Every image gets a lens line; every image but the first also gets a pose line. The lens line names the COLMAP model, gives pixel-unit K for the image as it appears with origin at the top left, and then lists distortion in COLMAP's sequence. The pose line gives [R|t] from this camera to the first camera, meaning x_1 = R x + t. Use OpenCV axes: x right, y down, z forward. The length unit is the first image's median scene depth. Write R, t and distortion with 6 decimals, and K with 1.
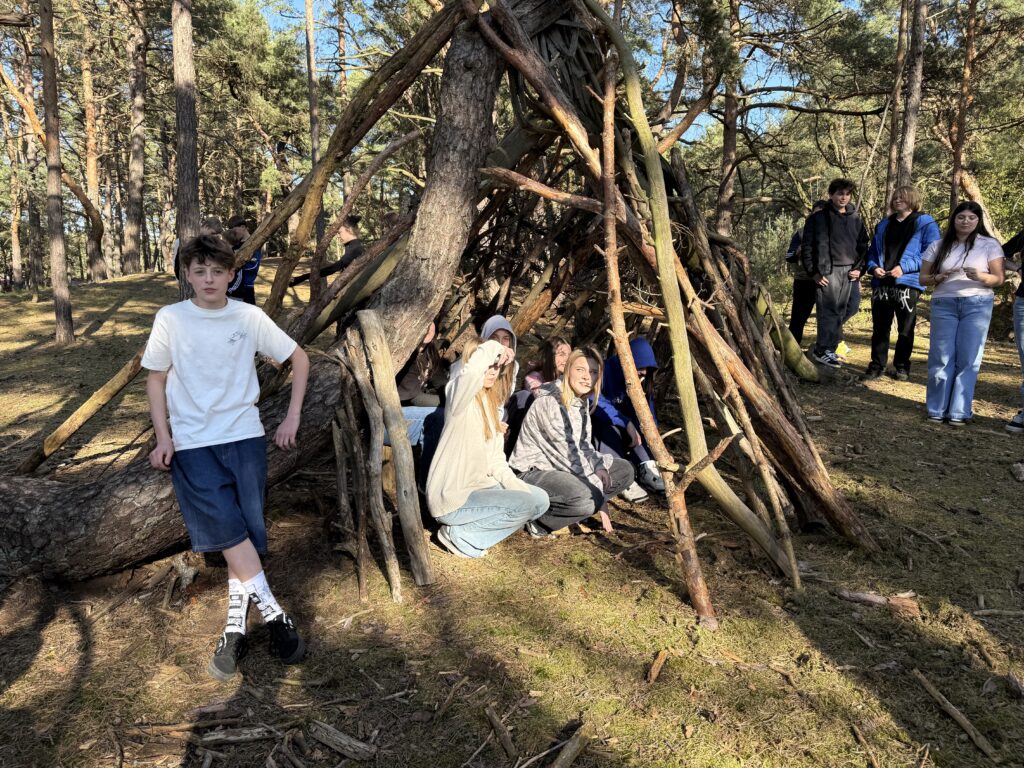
lens RADIAL K [[724.0, 0, 515.2], [0, 724.0, 384.3], [0, 0, 1]] dist [0.022090, -0.043394]
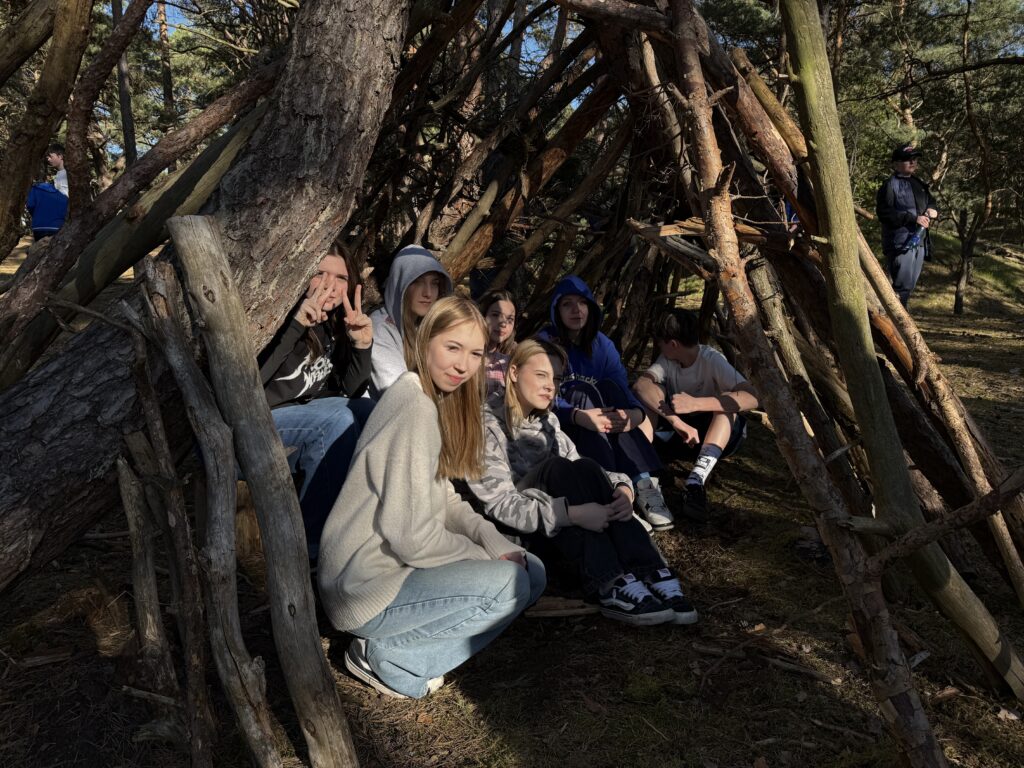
lens RADIAL K [[724.0, 0, 512.0], [0, 724.0, 384.1], [0, 0, 1]] dist [0.022090, -0.043394]
pose [[0.980045, -0.030509, 0.196421, -0.096832], [0.026909, 0.999418, 0.020969, 0.000645], [-0.196946, -0.015265, 0.980295, 0.502393]]
